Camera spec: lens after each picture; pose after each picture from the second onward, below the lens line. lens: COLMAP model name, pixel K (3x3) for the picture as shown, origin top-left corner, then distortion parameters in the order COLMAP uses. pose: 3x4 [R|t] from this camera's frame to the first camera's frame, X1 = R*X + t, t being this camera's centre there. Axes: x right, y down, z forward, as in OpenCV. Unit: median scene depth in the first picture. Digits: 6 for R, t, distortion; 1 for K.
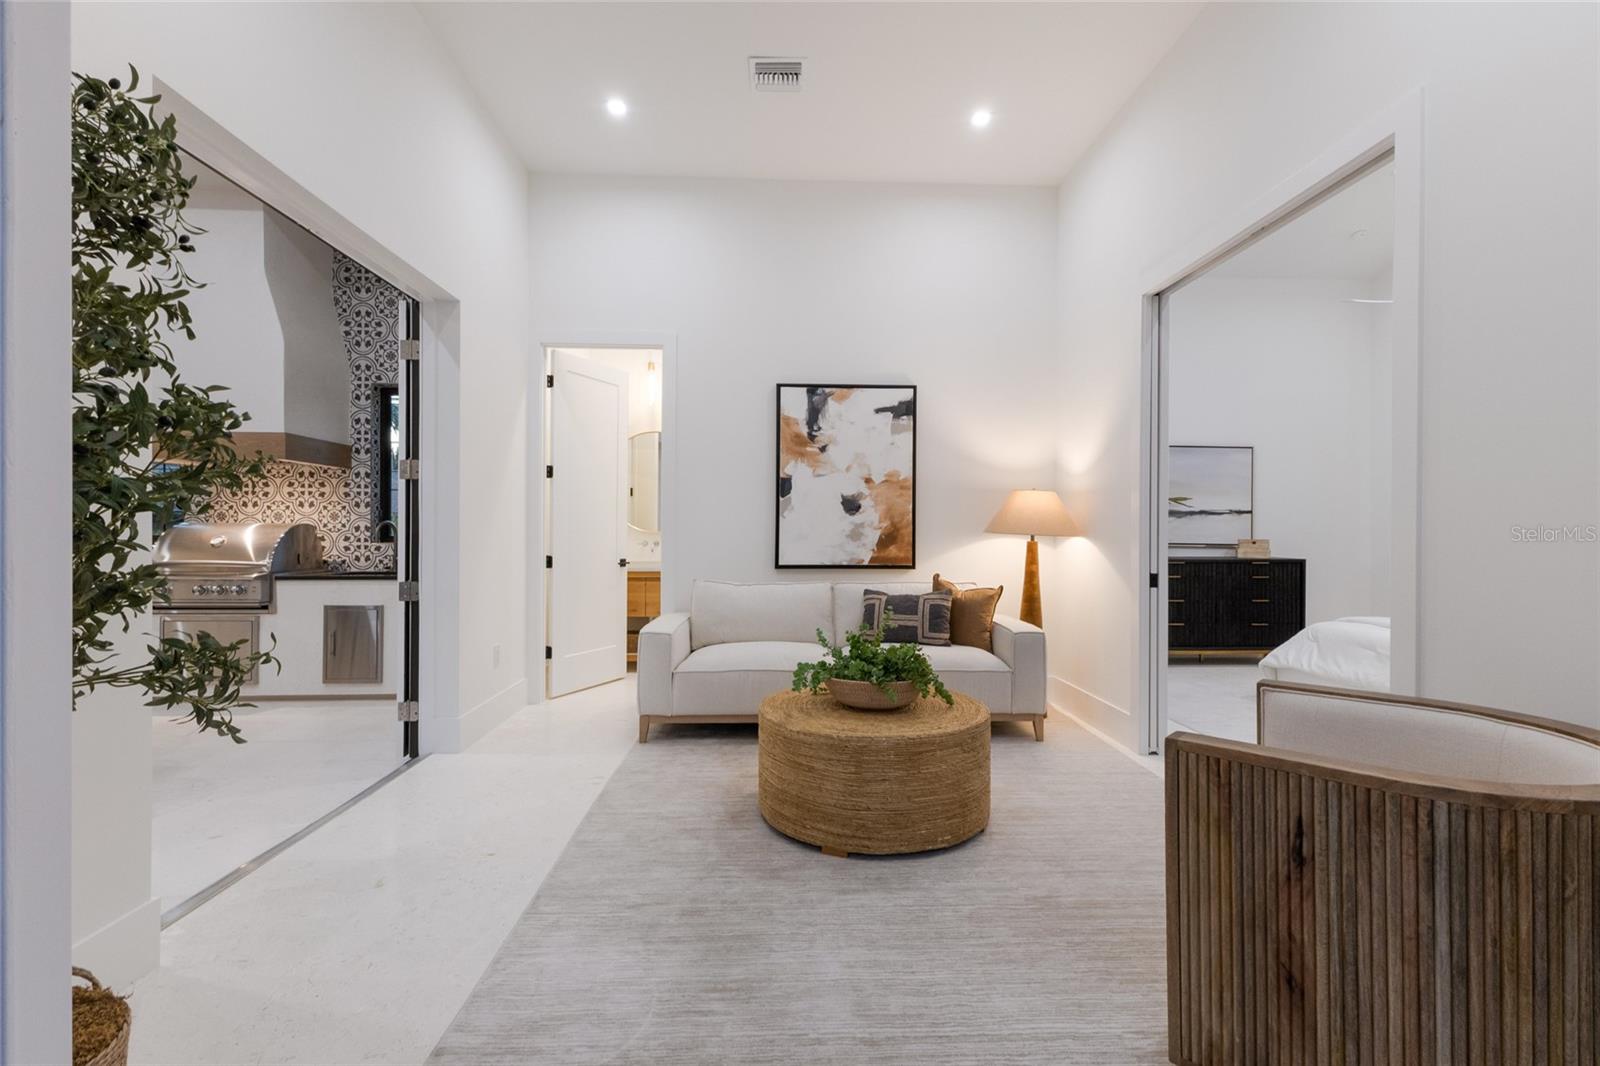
lens RADIAL K [[651.6, 0, 795.0], [0, 651.6, 538.2], [0, 0, 1]] dist [-0.004151, -0.000174]
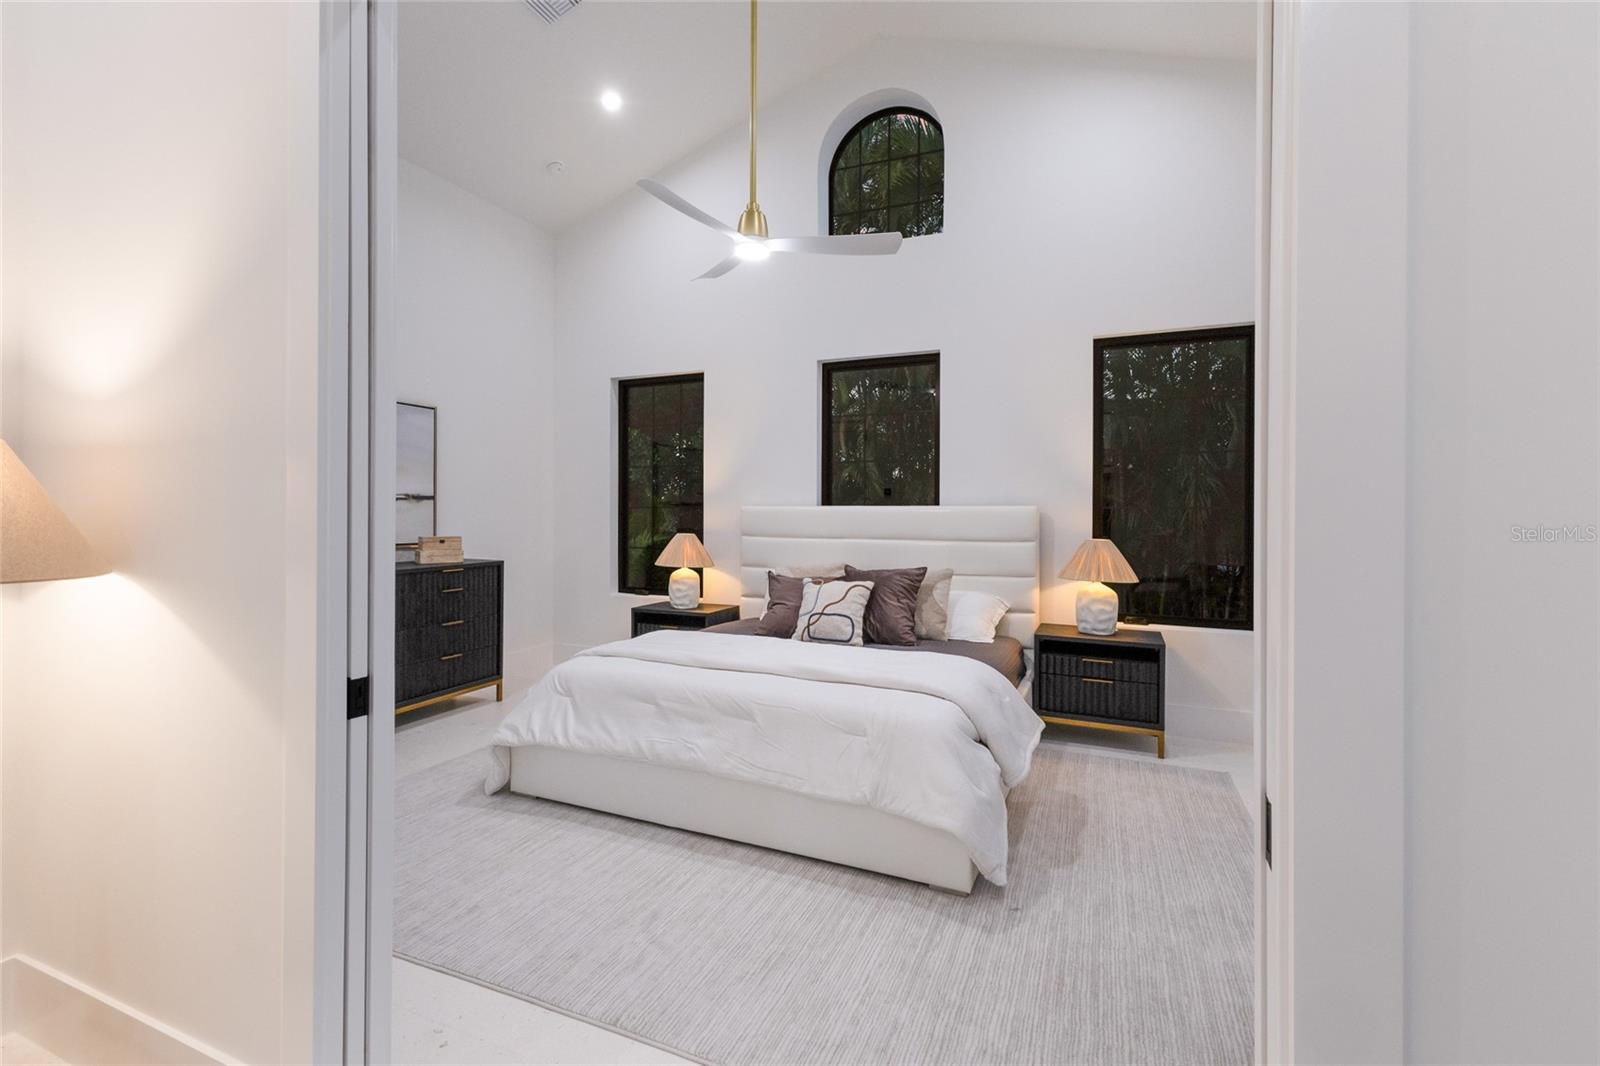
lens RADIAL K [[689.4, 0, 796.3], [0, 689.4, 504.7], [0, 0, 1]] dist [0.015694, 0.000528]
pose [[0.391370, -0.000463, 0.920233, 0.223731], [0.013997, 0.999887, -0.005450, -0.033436], [-0.920127, 0.015014, 0.391332, 0.485856]]
